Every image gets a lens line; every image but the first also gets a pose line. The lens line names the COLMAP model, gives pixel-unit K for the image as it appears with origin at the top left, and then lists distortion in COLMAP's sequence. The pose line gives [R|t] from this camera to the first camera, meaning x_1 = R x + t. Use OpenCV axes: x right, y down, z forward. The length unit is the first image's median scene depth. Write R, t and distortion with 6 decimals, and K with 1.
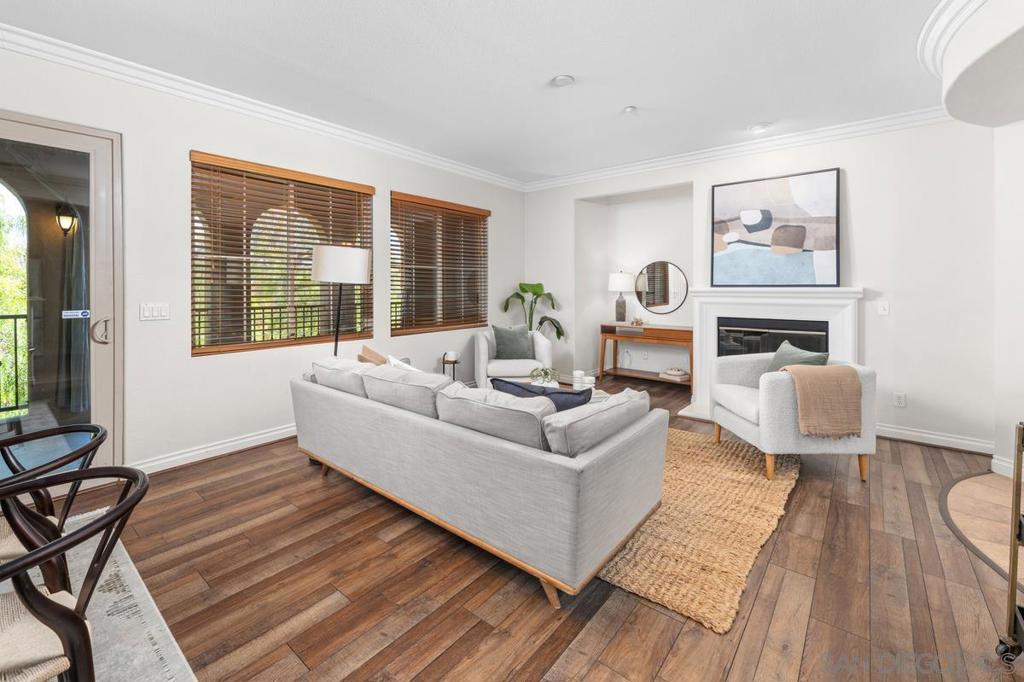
lens RADIAL K [[431.5, 0, 502.1], [0, 431.5, 289.0], [0, 0, 1]] dist [0.000455, -0.000314]
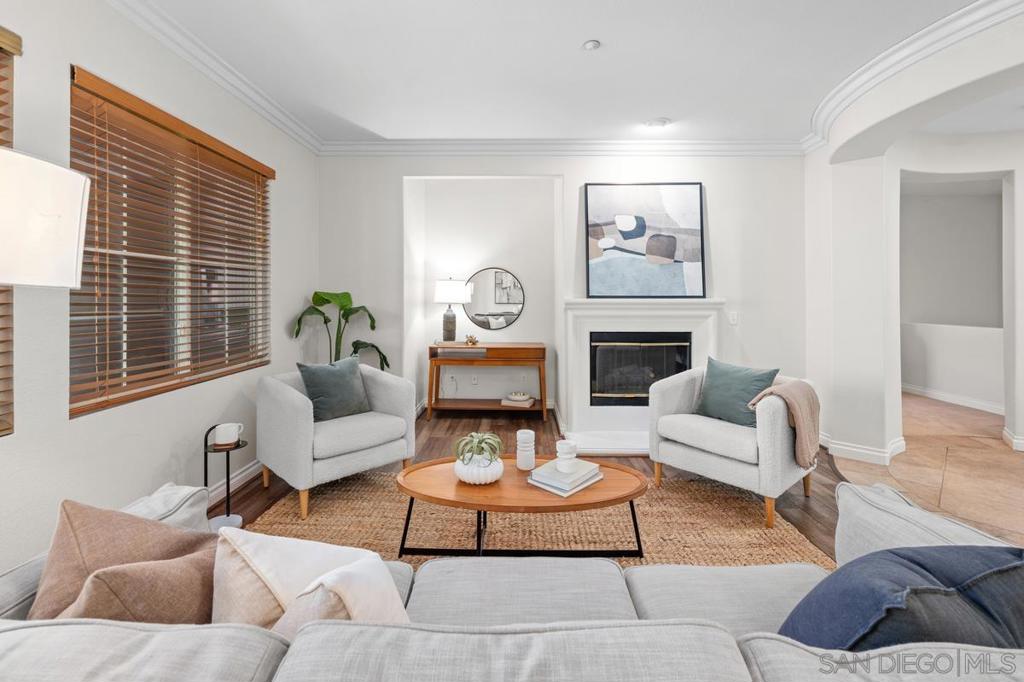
lens RADIAL K [[431.5, 0, 512.1], [0, 431.5, 295.3], [0, 0, 1]] dist [0.000455, -0.000314]
pose [[0.774742, 0.005666, 0.632252, -0.194512], [0.001327, 0.999943, -0.010587, -0.001289], [-0.632276, 0.009041, 0.774691, 0.428087]]
